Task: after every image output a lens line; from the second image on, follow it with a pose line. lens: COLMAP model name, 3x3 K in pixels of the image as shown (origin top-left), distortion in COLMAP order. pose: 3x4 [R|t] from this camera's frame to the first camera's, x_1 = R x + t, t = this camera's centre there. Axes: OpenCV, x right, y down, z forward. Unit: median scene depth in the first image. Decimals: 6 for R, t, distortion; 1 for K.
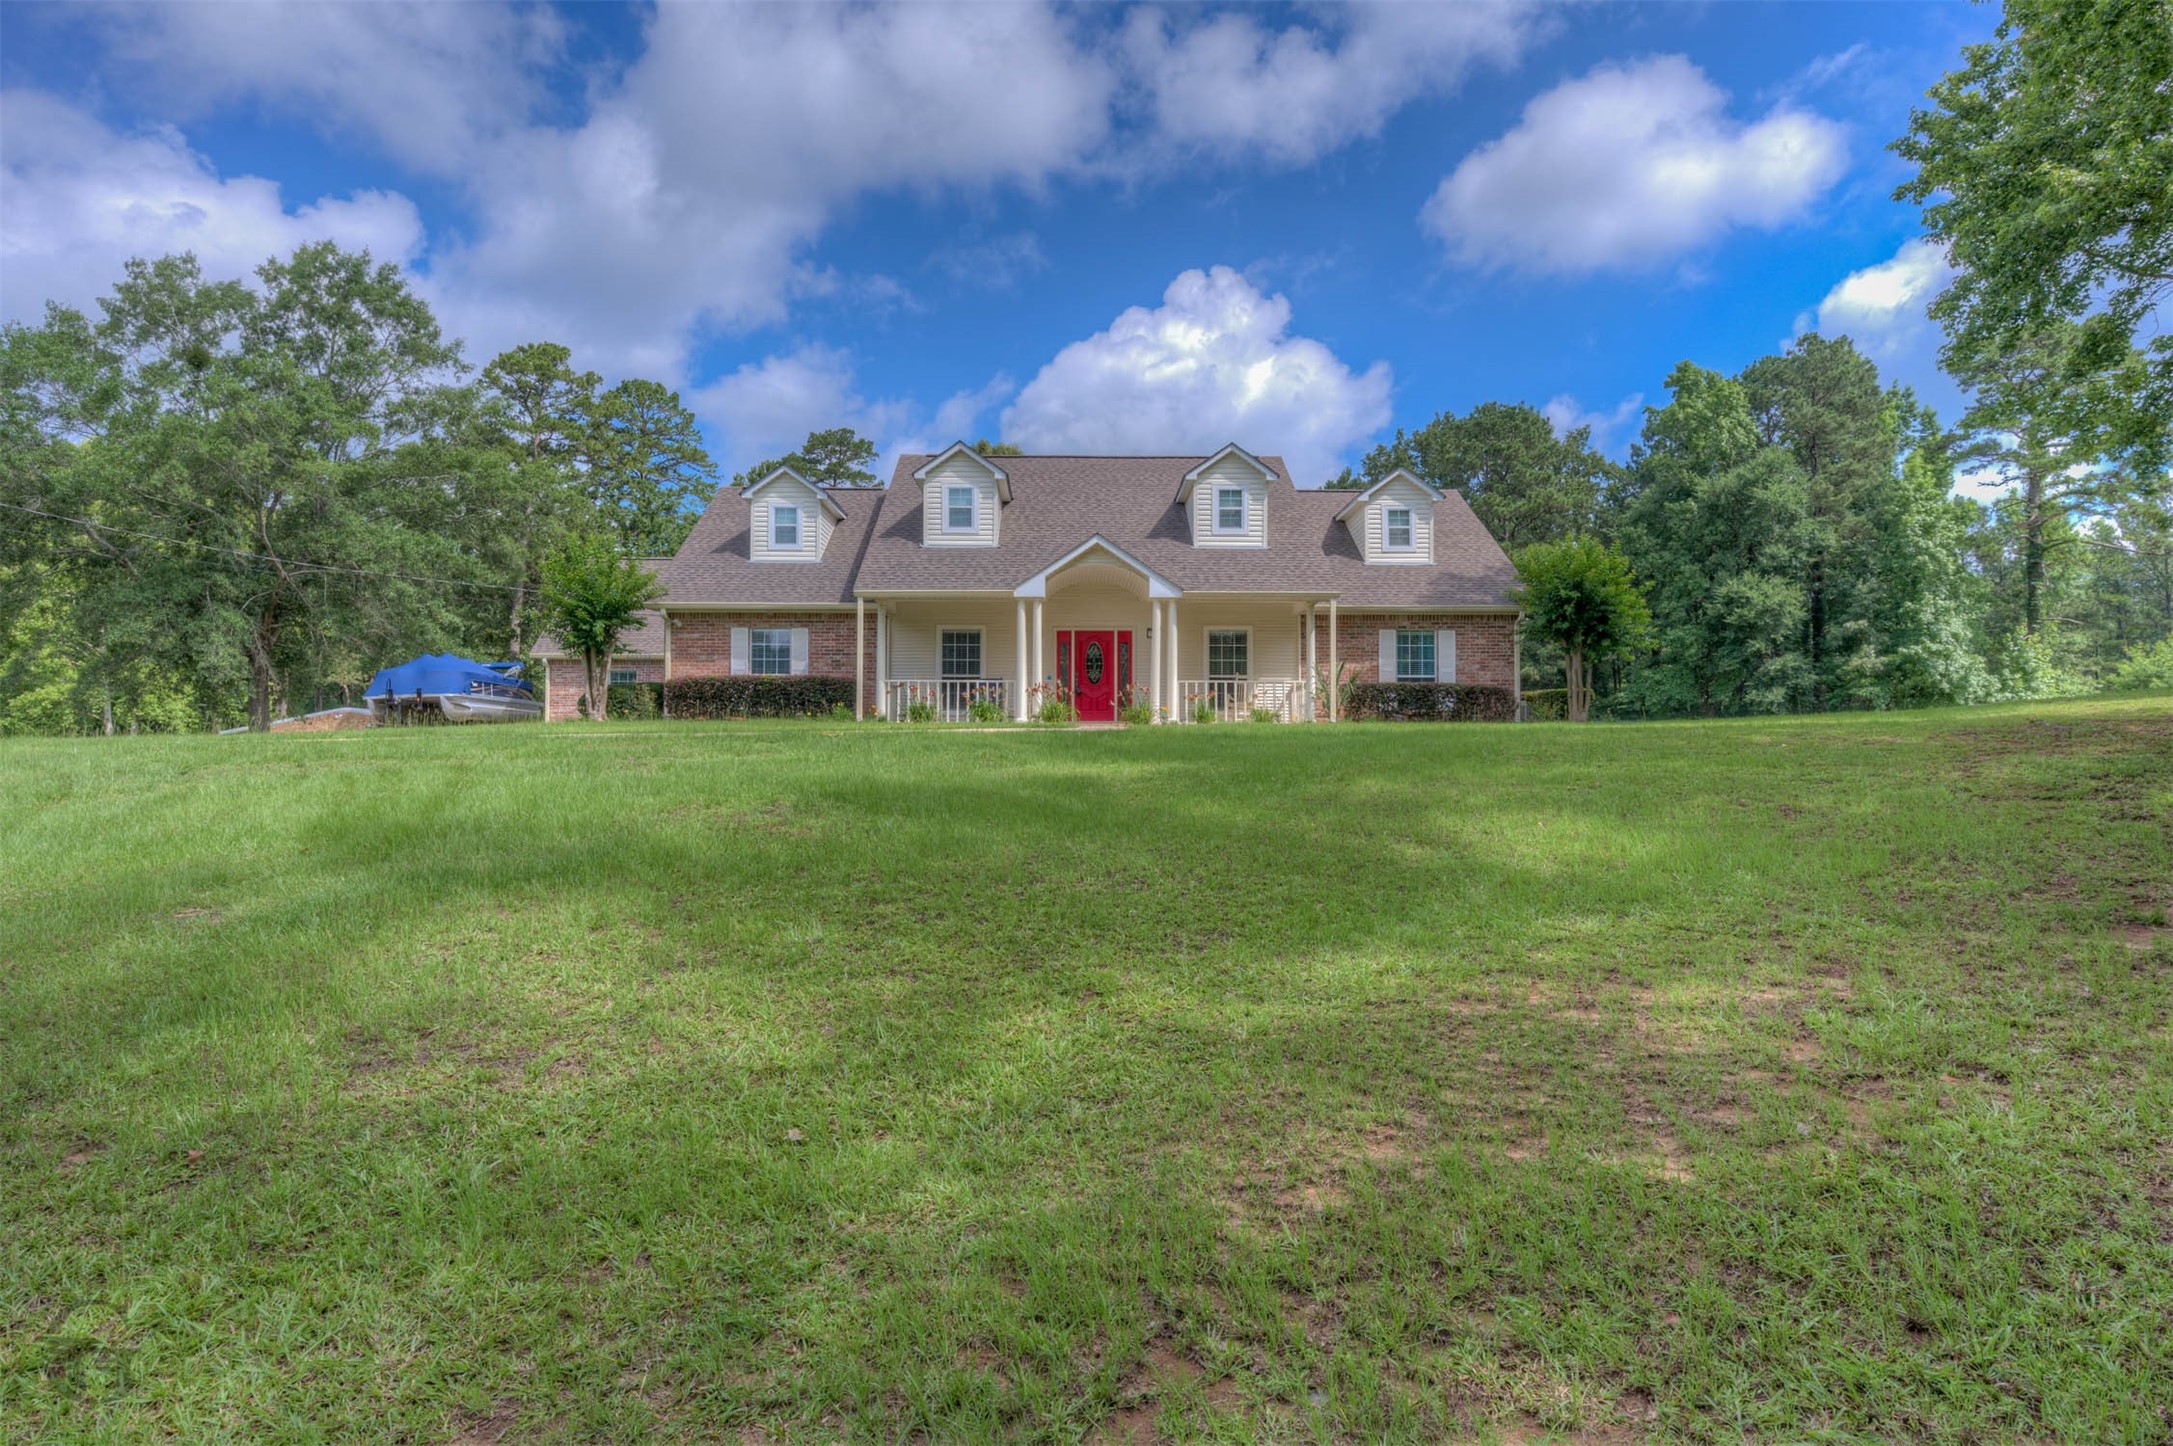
lens RADIAL K [[1263.5, 0, 1070.6], [0, 1263.5, 735.2], [0, 0, 1]] dist [0.018060, 0.002325]
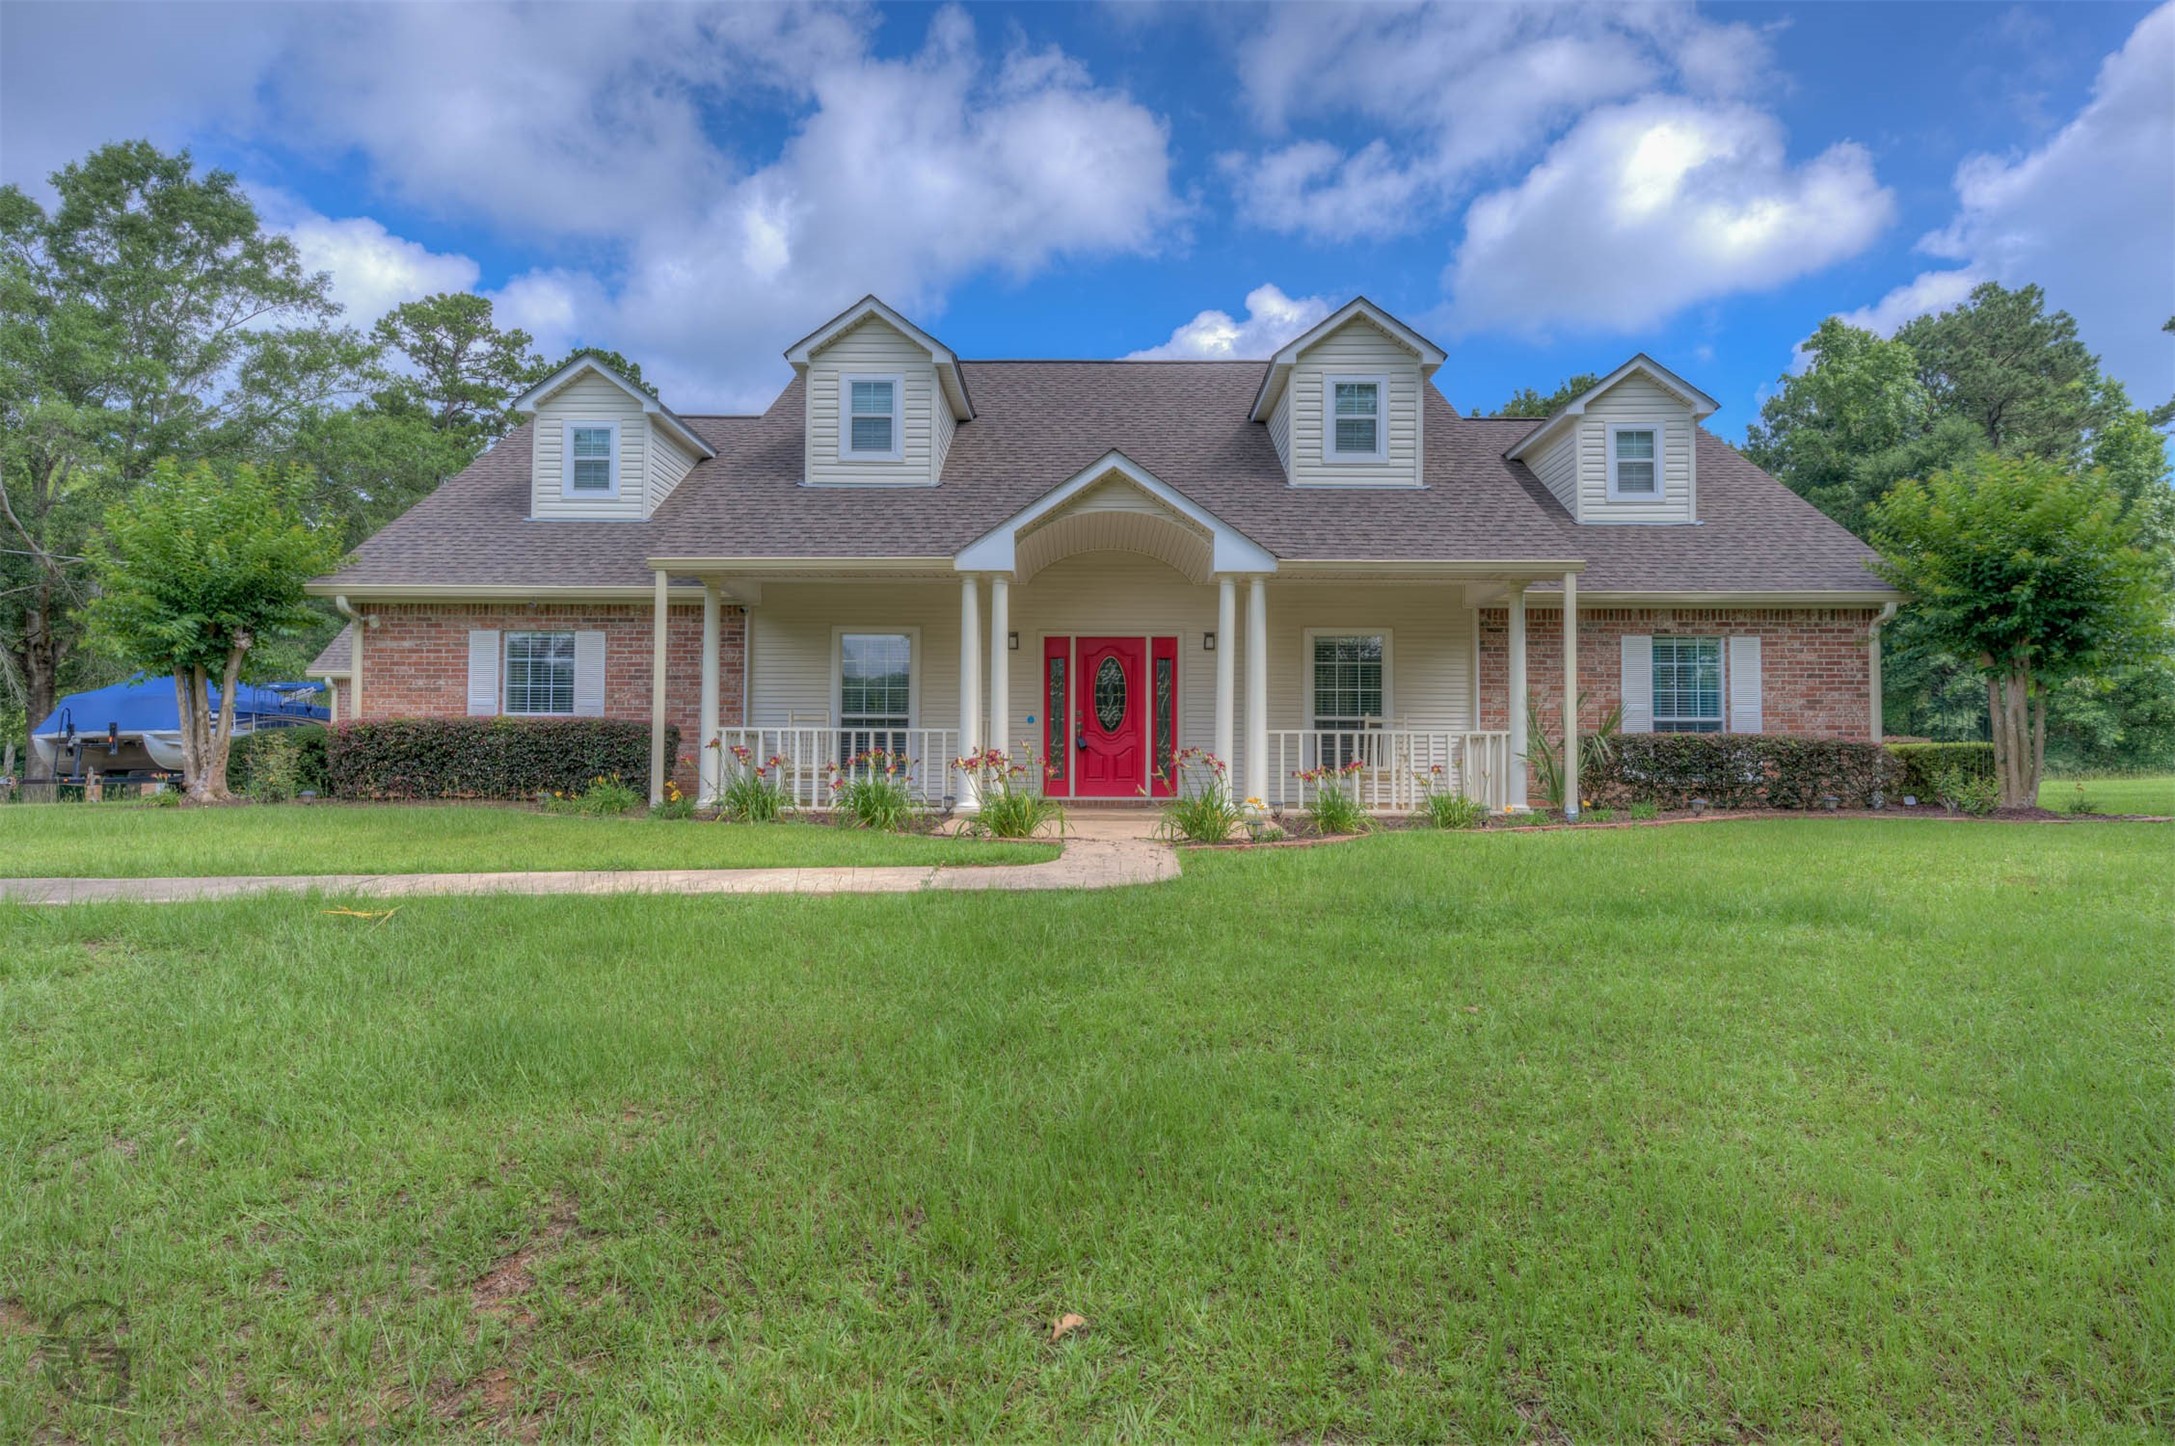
lens RADIAL K [[1264.7, 0, 1090.8], [0, 1264.7, 730.8], [0, 0, 1]] dist [0.018060, 0.002325]
pose [[0.999953, 0.002046, -0.009454, 0.014667], [-0.002163, 0.999920, -0.012462, -0.031888], [0.009427, 0.012482, 0.999878, 0.414962]]
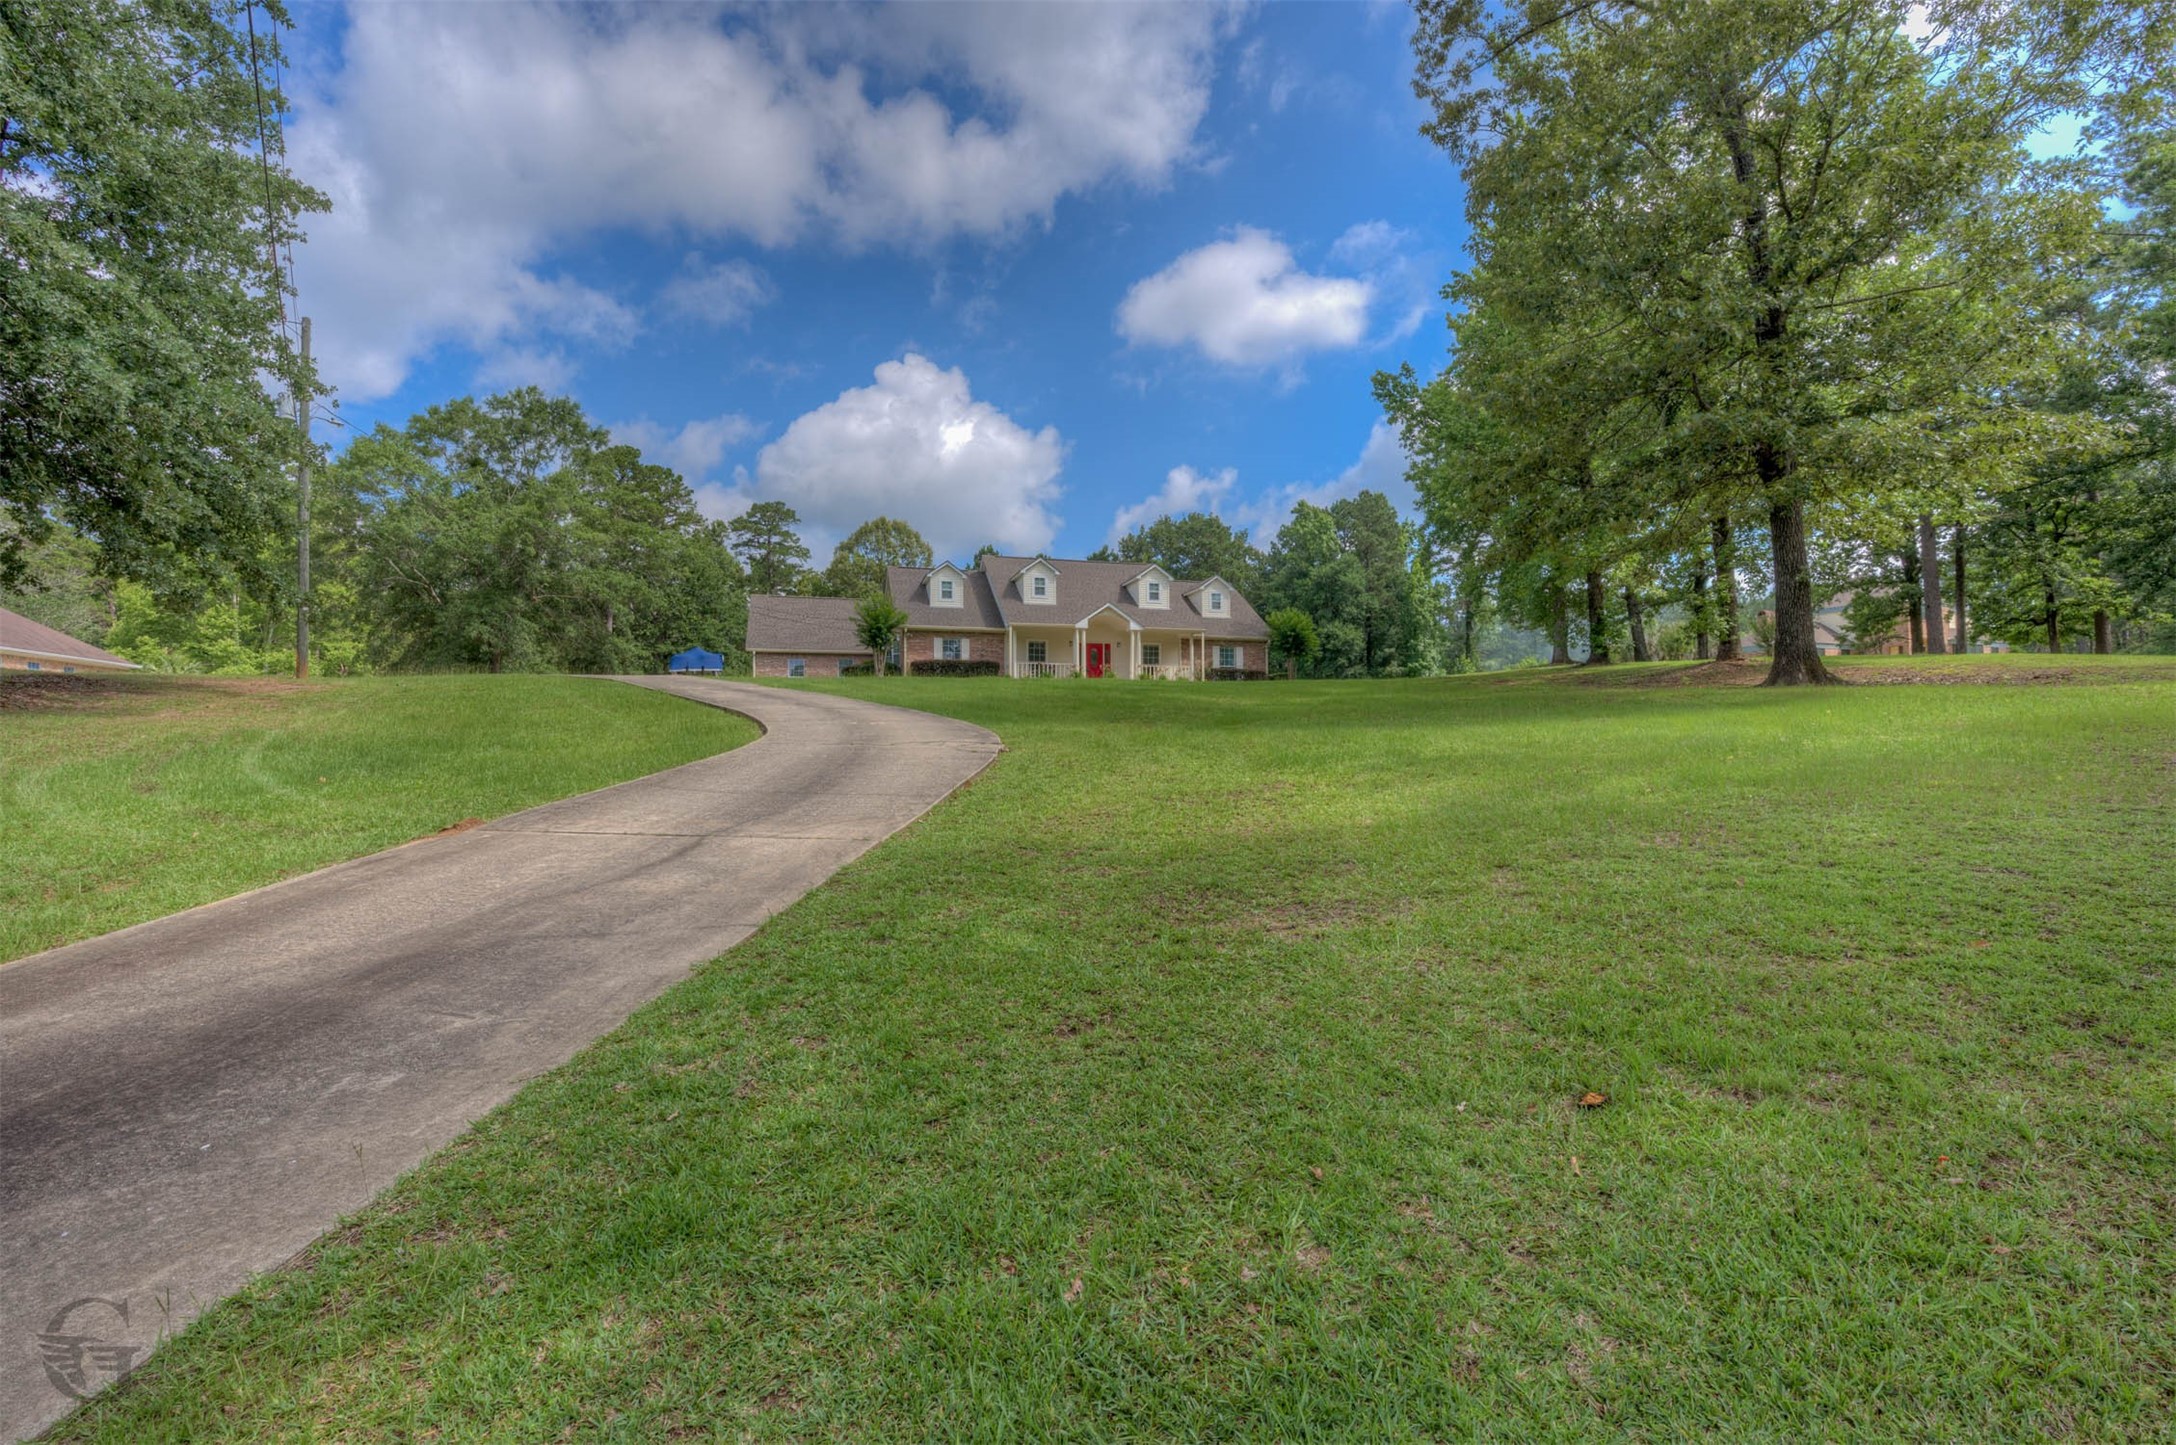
lens RADIAL K [[1022.3, 0, 1088.5], [0, 1022.3, 722.9], [0, 0, 1]] dist [-0.004409, -0.000037]
pose [[0.963873, 0.004839, 0.266318, -0.457951], [-0.002499, 0.999955, -0.009121, 0.073844], [-0.266351, 0.008126, 0.963842, -0.727457]]
